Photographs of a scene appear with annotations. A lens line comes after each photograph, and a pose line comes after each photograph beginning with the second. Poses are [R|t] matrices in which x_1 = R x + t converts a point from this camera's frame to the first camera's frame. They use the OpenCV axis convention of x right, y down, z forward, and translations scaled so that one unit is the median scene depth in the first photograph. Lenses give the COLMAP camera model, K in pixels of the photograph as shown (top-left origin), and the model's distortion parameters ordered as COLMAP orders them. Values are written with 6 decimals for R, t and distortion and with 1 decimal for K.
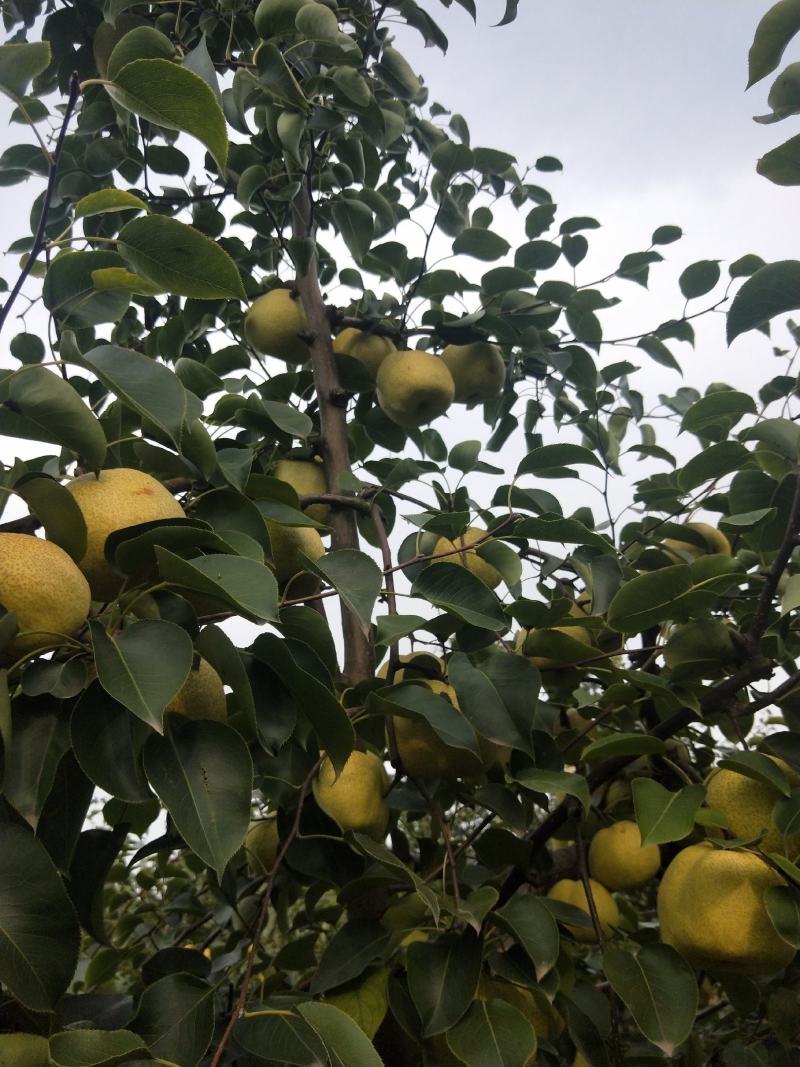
lens RADIAL K [[889.1, 0, 400.0], [0, 889.1, 533.5], [0, 0, 1]] dist [0.086711, -0.324477]
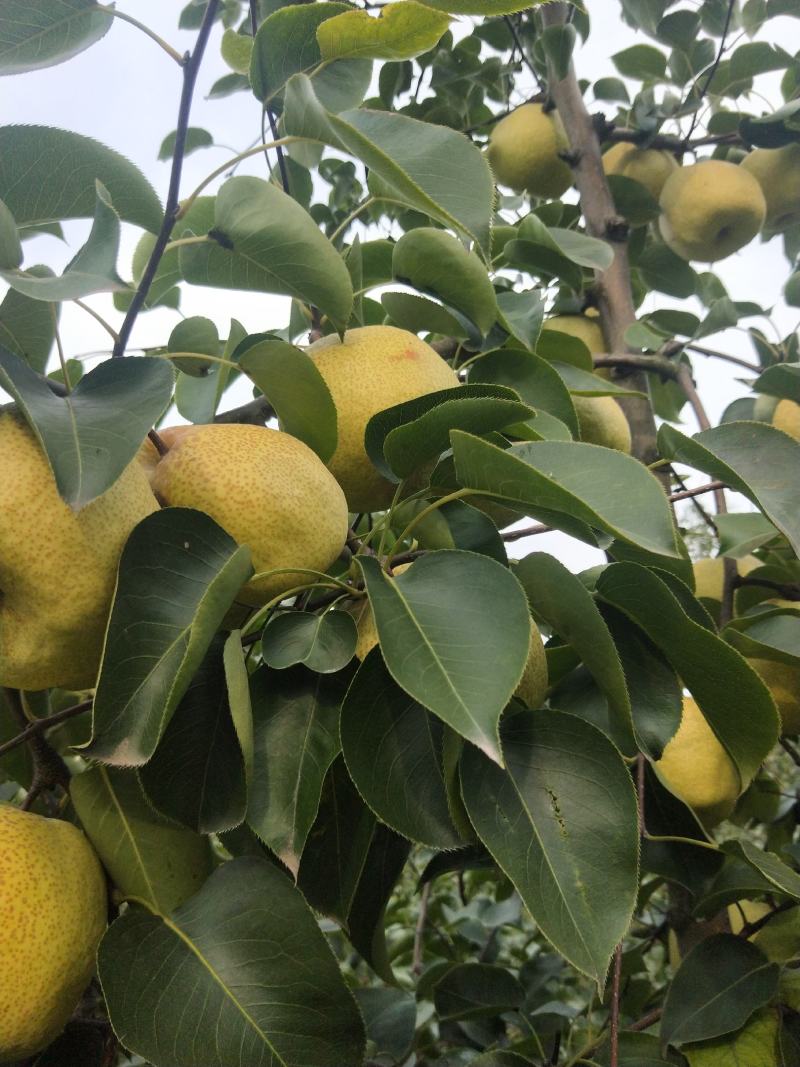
lens RADIAL K [[889.1, 0, 400.0], [0, 889.1, 533.5], [0, 0, 1]] dist [0.086711, -0.324477]
pose [[0.970044, -0.022580, -0.241878, -0.129269], [0.054388, 0.990583, 0.125648, 0.003517], [0.236763, -0.135039, 0.962137, 0.315789]]
